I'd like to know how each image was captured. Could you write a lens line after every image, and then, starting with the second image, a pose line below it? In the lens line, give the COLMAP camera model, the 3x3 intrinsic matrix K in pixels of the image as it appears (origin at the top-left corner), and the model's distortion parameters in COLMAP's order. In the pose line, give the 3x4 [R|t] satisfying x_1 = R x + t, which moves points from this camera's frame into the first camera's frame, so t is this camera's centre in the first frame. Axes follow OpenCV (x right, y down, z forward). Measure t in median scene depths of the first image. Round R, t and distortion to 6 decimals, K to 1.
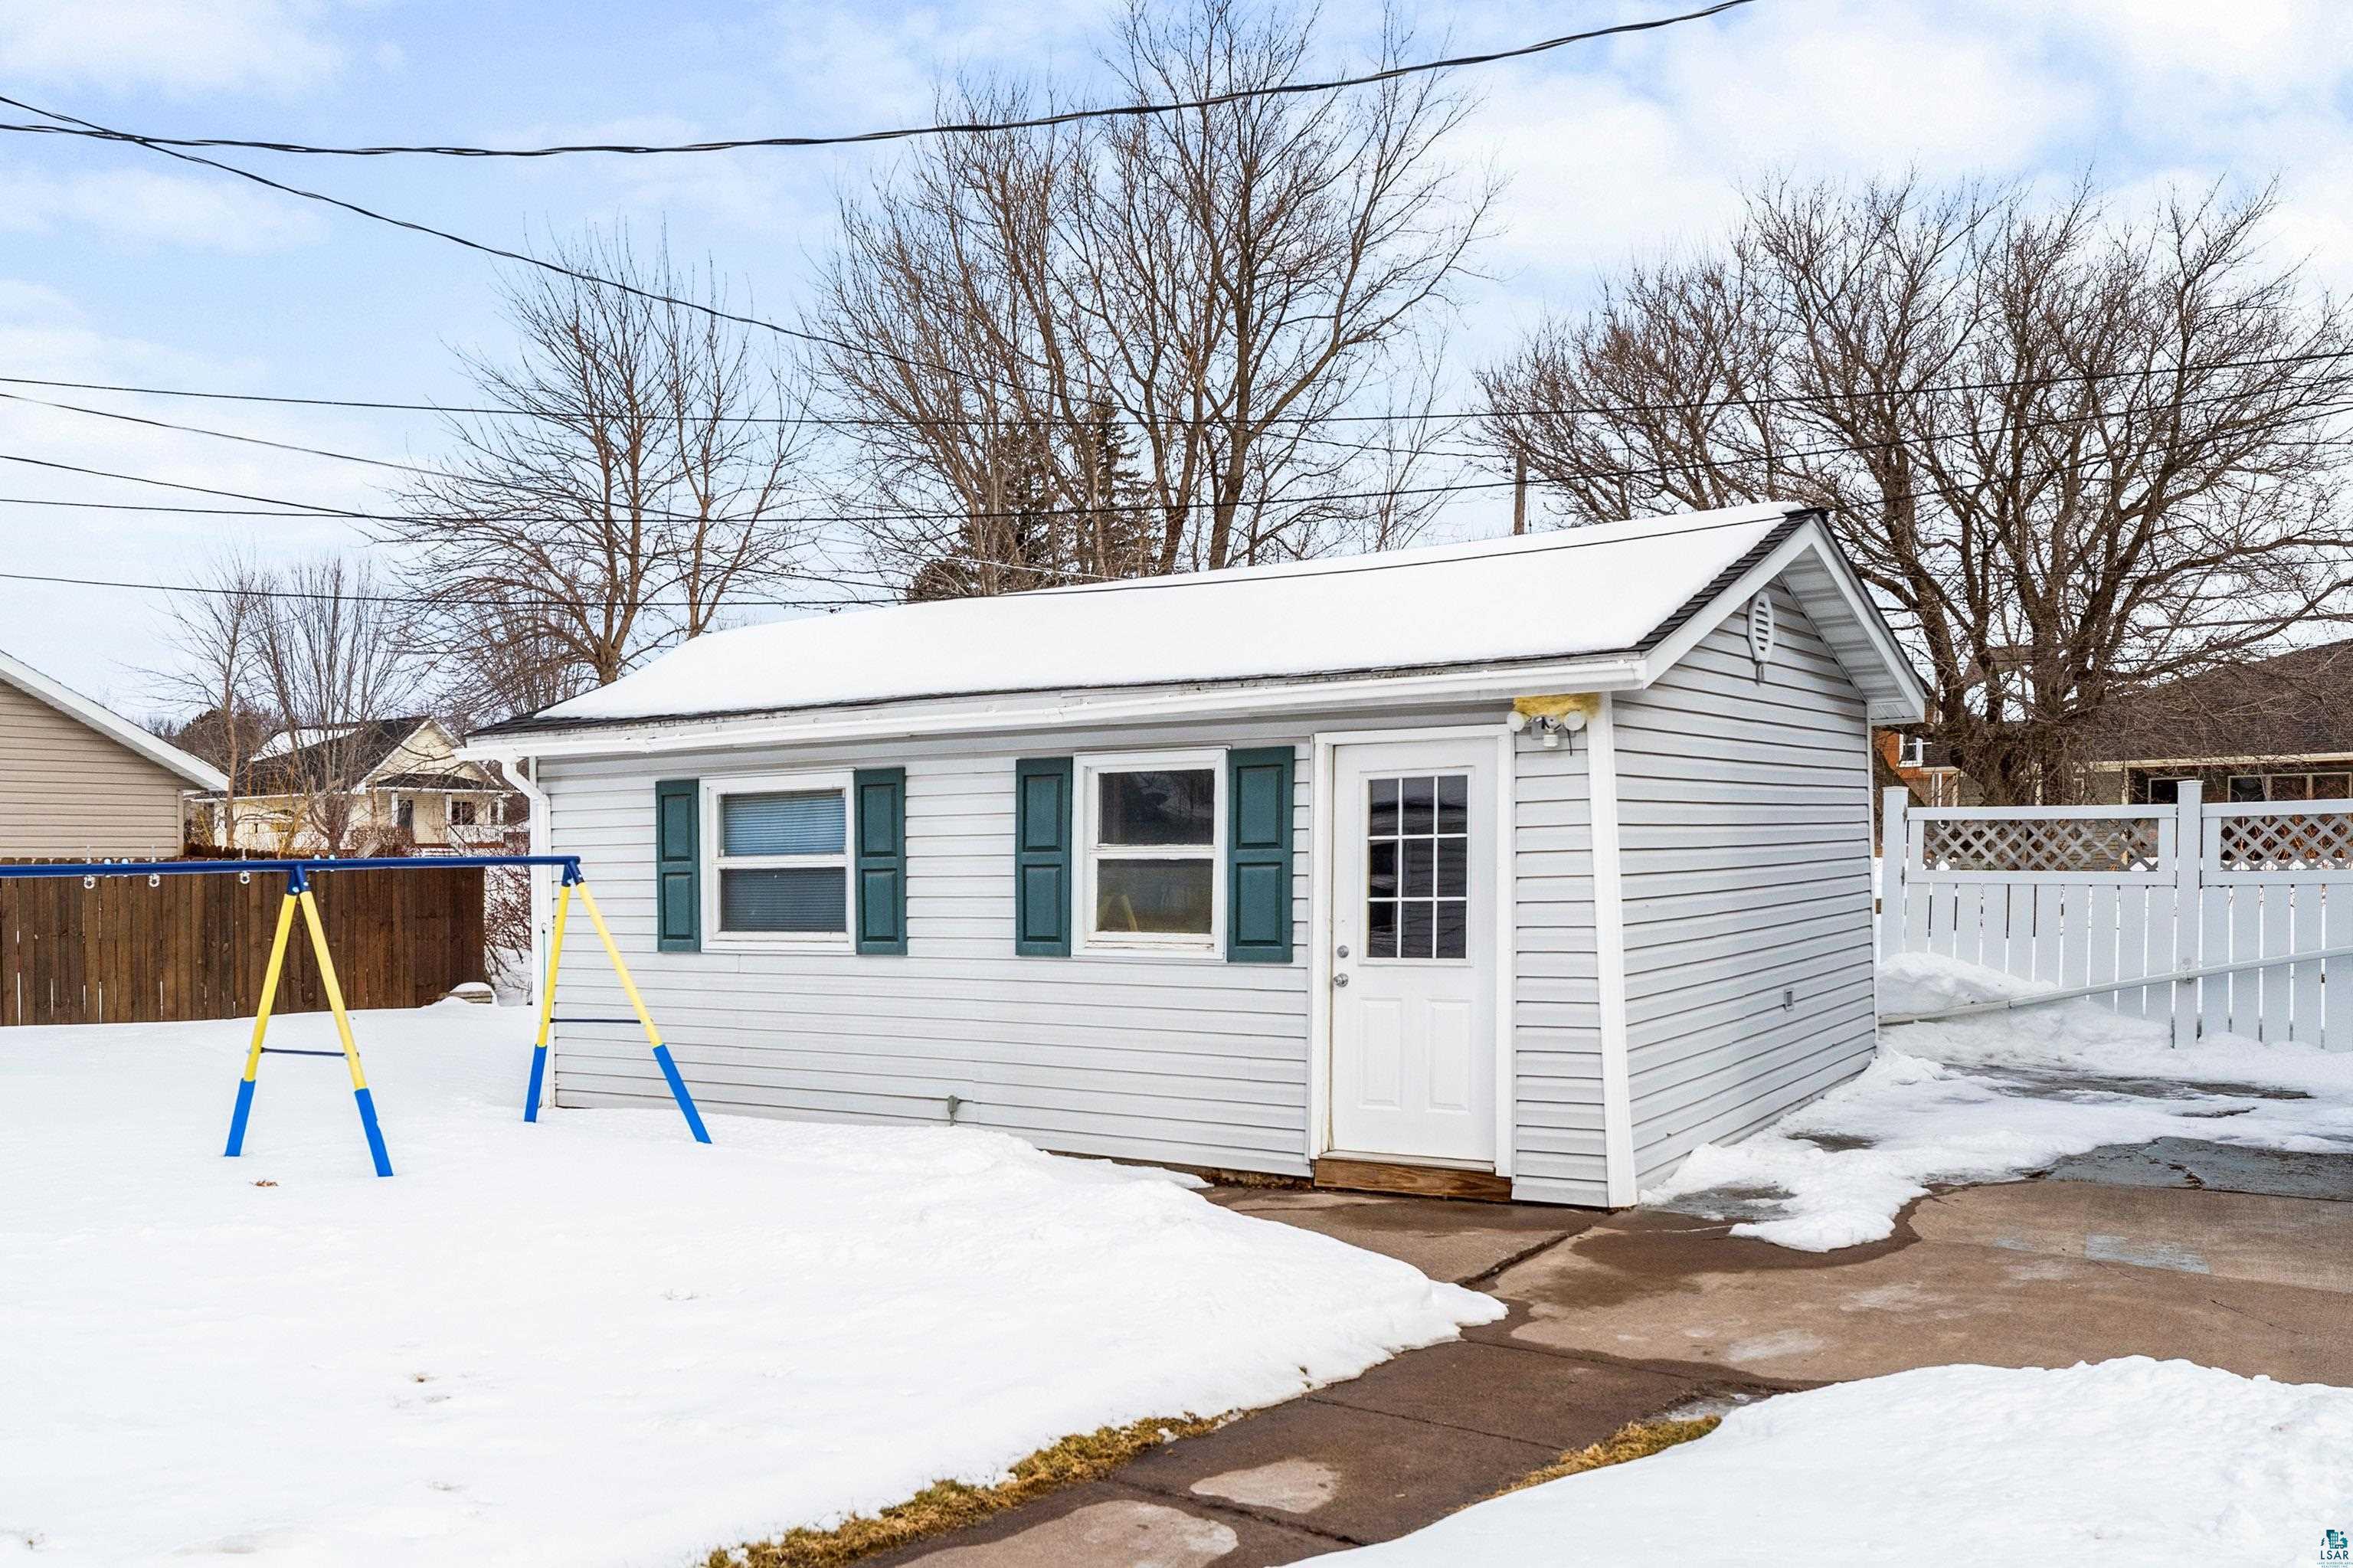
lens RADIAL K [[1984.8, 0, 1176.5], [0, 1984.8, 784.0], [0, 0, 1]] dist [0.007593, 0.005194]
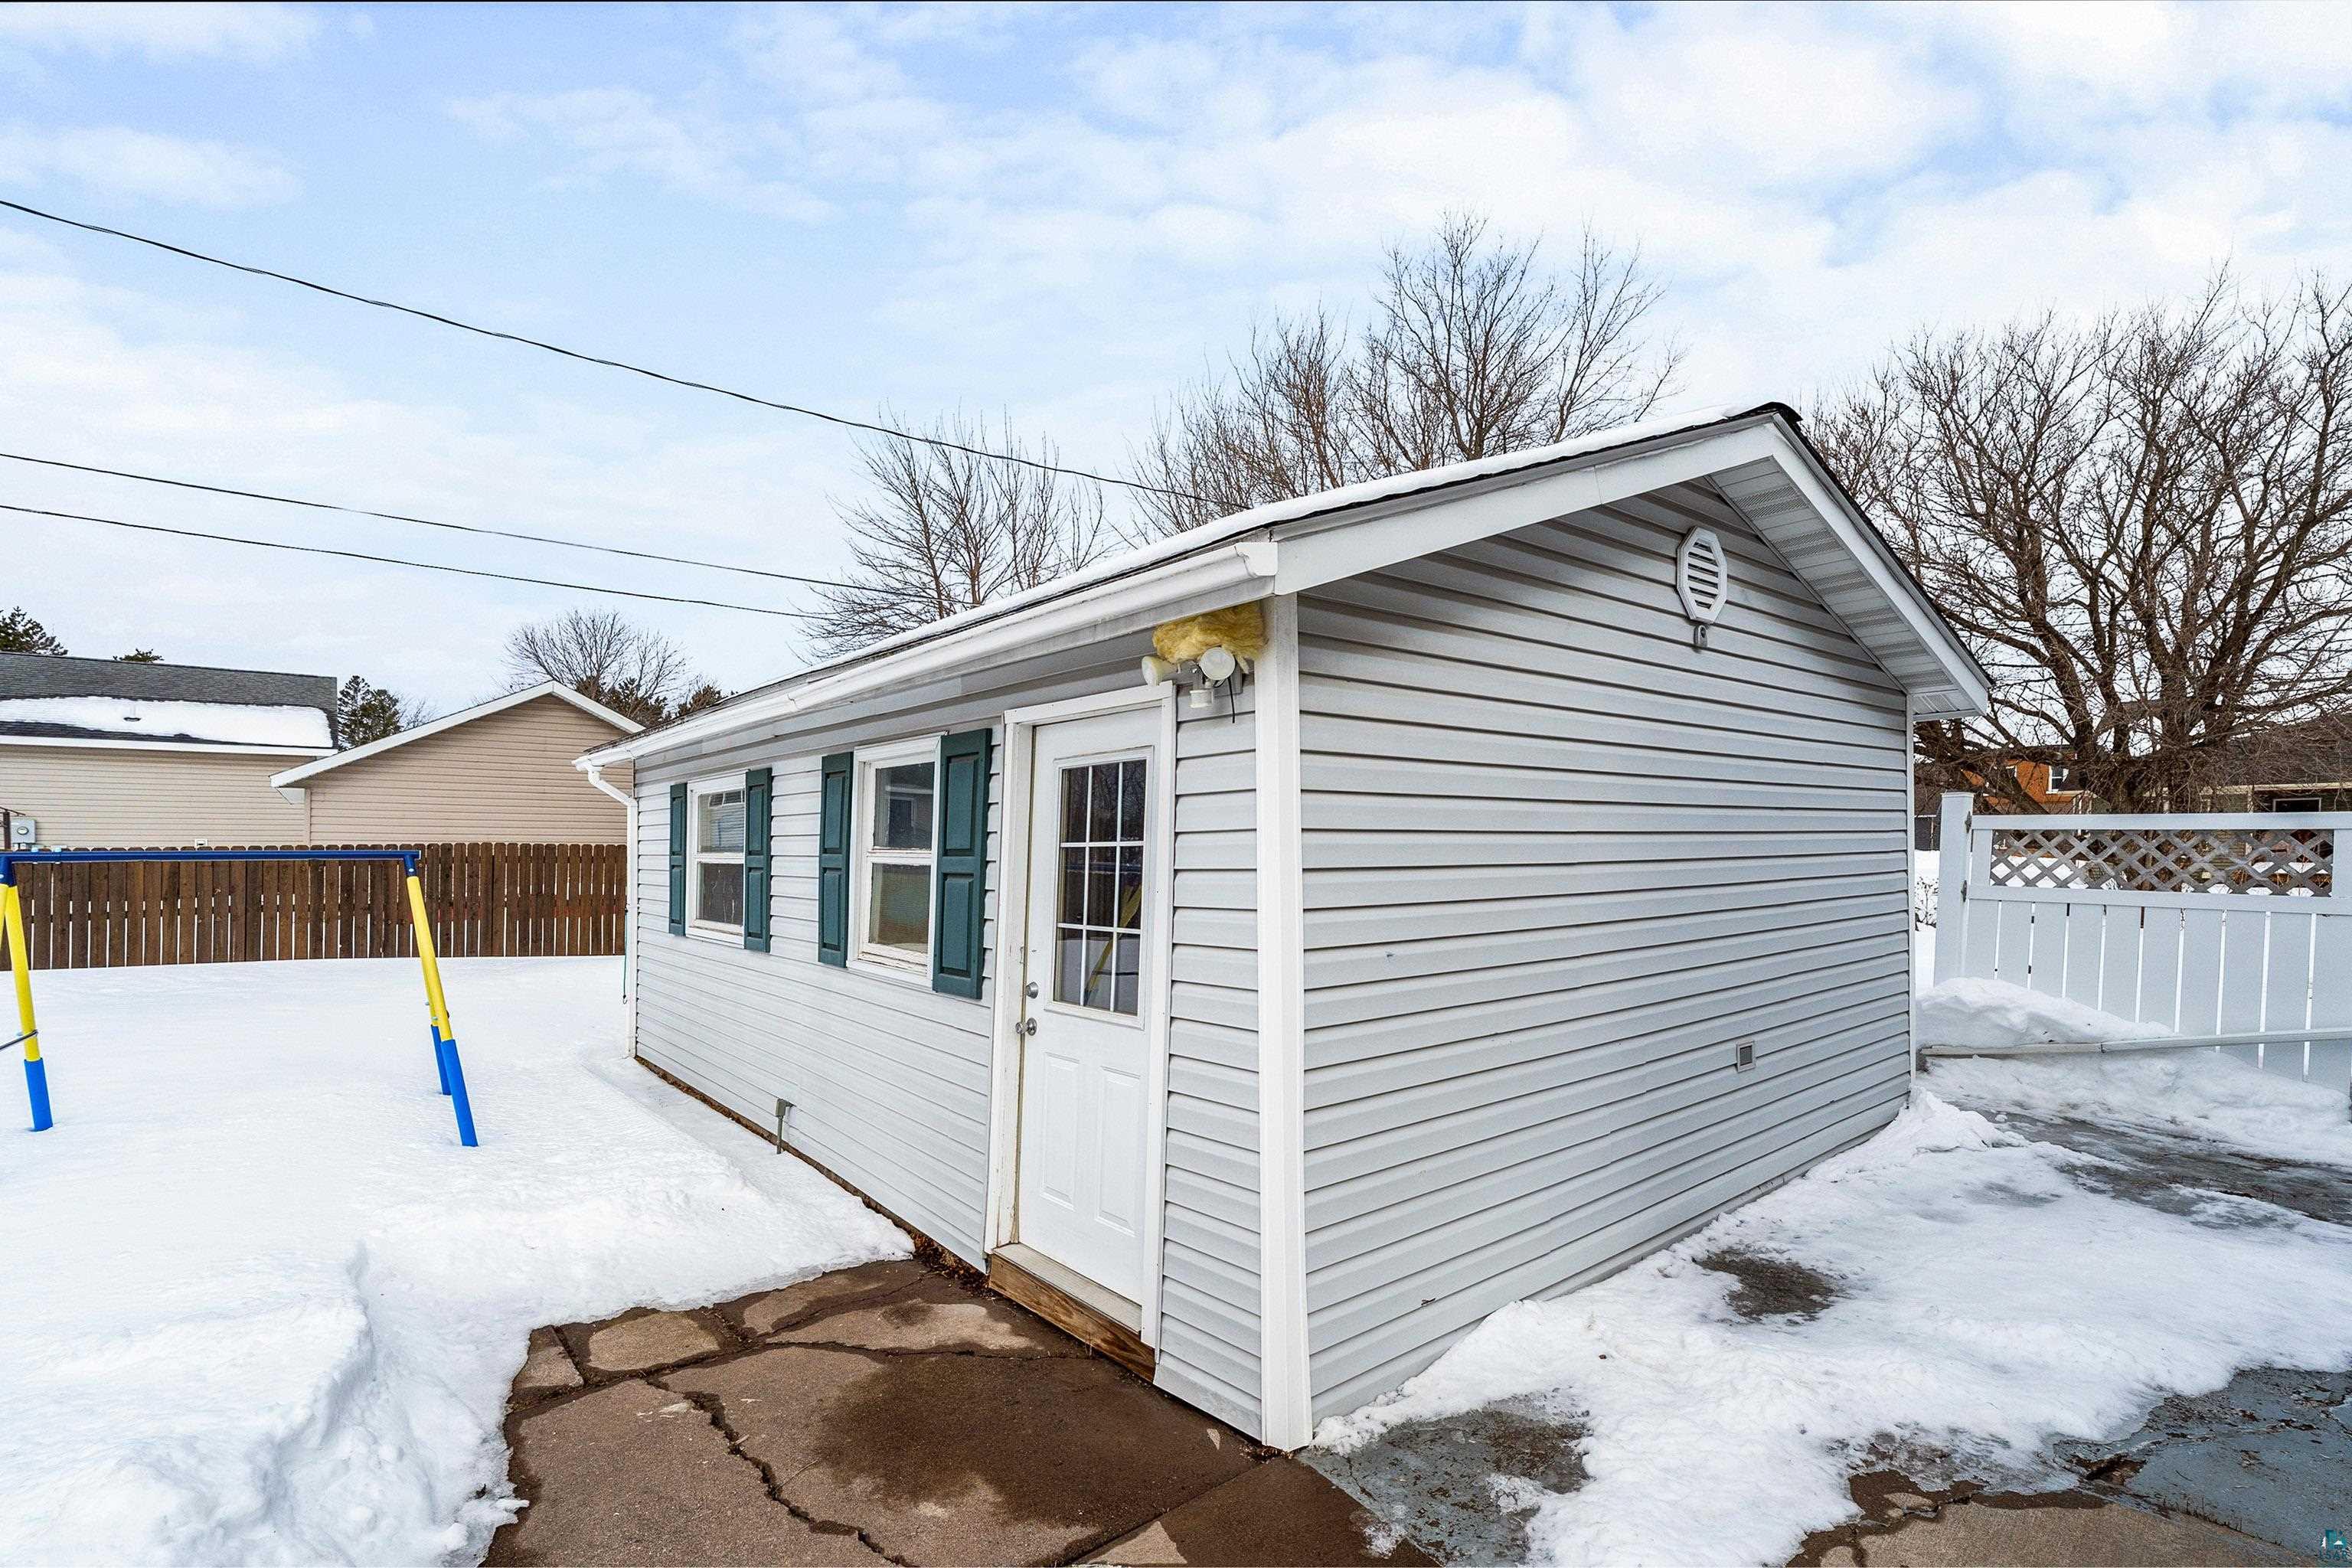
lens RADIAL K [[1117.0, 0, 1166.9], [0, 1117.0, 822.5], [0, 0, 1]] dist [0.000625, -0.000024]
pose [[0.948447, 0.006376, -0.316873, 0.195542], [-0.001608, 0.999882, 0.015307, 0.008538], [0.316933, -0.014008, 0.948345, 0.432893]]
